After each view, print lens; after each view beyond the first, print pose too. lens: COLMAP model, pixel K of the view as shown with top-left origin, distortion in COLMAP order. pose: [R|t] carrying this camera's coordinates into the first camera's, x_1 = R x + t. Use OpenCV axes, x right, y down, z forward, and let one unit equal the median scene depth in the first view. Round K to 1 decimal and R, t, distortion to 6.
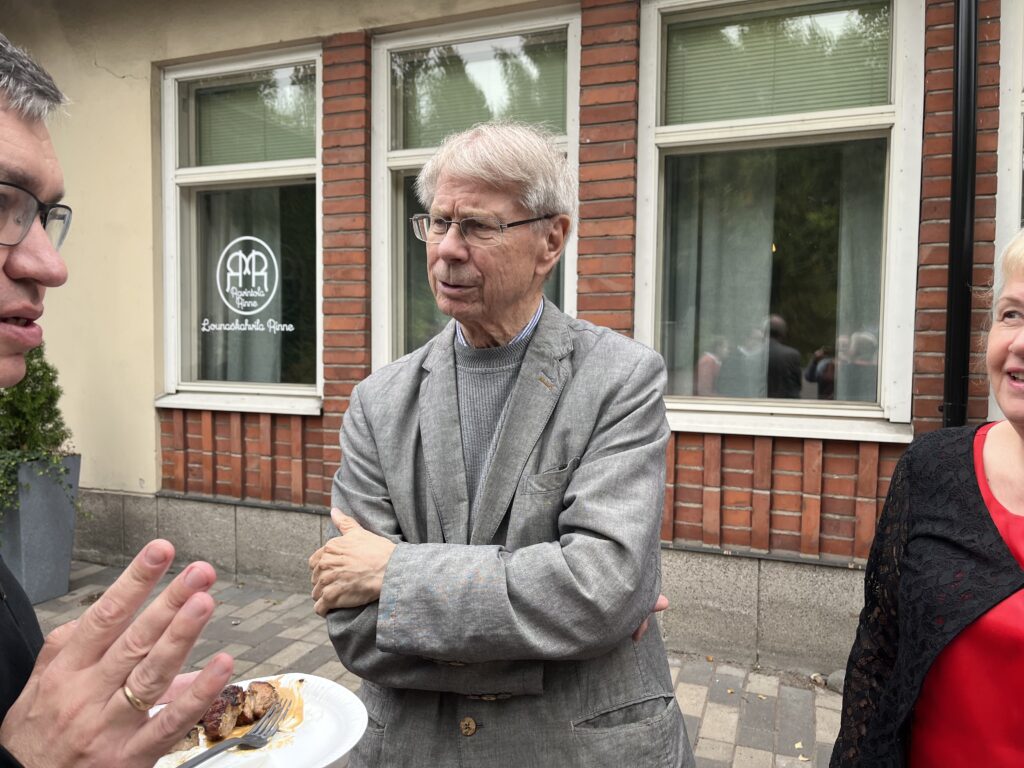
lens RADIAL K [[808.0, 0, 510.1], [0, 808.0, 377.8], [0, 0, 1]] dist [0.024519, -0.006323]
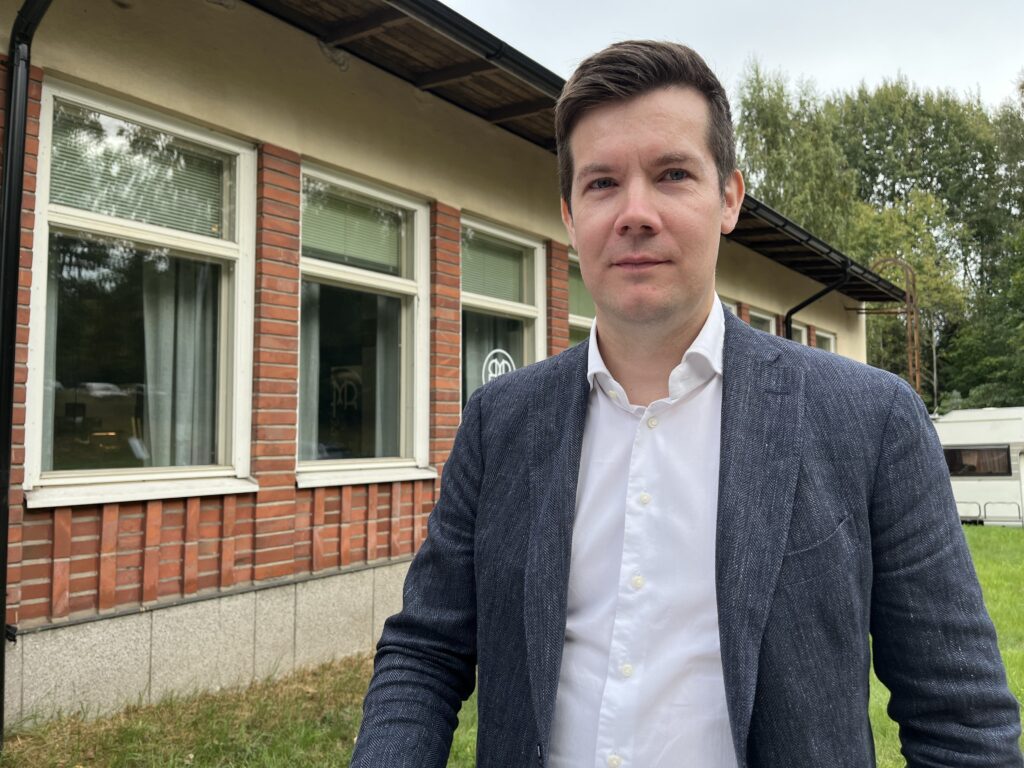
lens RADIAL K [[701.9, 0, 513.7], [0, 701.9, 375.3], [0, 0, 1]] dist [0.005274, -0.004403]
pose [[0.326759, 0.058726, 0.943281, -1.450322], [0.033778, 0.996704, -0.073753, -0.038289], [-0.944504, 0.055961, 0.323698, 0.578155]]
